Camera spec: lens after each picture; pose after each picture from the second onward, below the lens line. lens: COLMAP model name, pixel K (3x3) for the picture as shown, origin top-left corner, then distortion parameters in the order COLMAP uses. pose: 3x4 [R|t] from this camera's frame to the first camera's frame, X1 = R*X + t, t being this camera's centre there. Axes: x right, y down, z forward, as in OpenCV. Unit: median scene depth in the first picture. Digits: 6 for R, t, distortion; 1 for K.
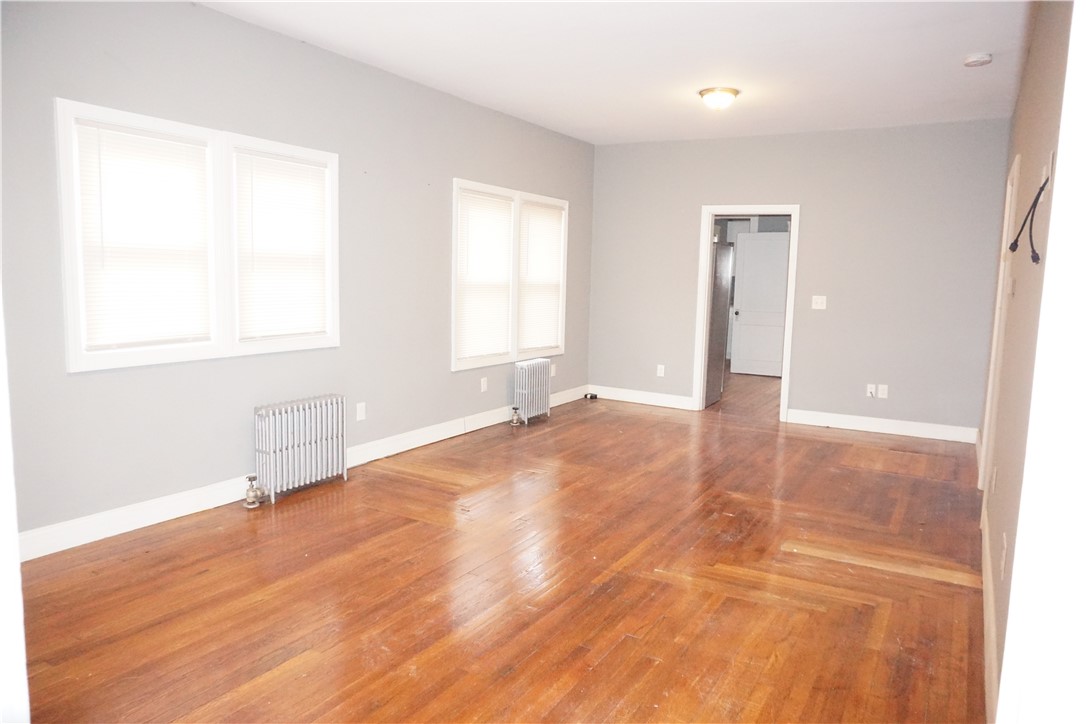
lens RADIAL K [[746.3, 0, 543.0], [0, 746.3, 362.0], [0, 0, 1]] dist [-0.007335, -0.001499]
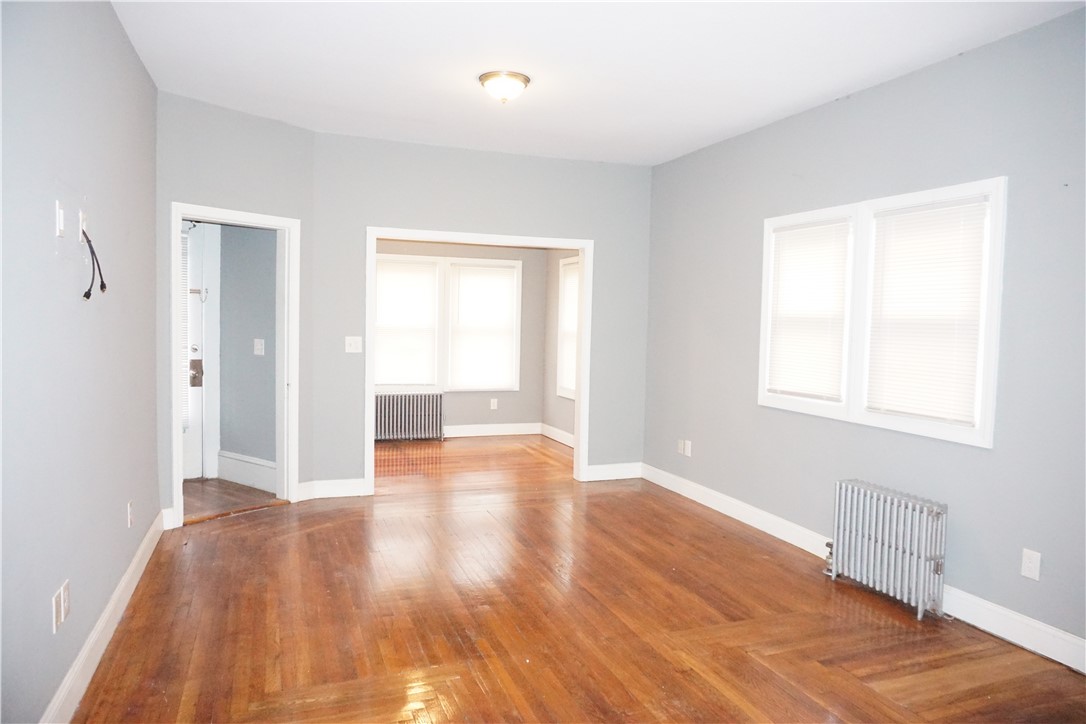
lens RADIAL K [[744.3, 0, 543.0], [0, 744.3, 362.0], [0, 0, 1]] dist [-0.004085, -0.001732]
pose [[-0.633676, 0.011163, -0.773518, 0.679451], [-0.127508, 0.984713, 0.118667, -0.168050], [0.763018, 0.173827, -0.622566, 1.419114]]
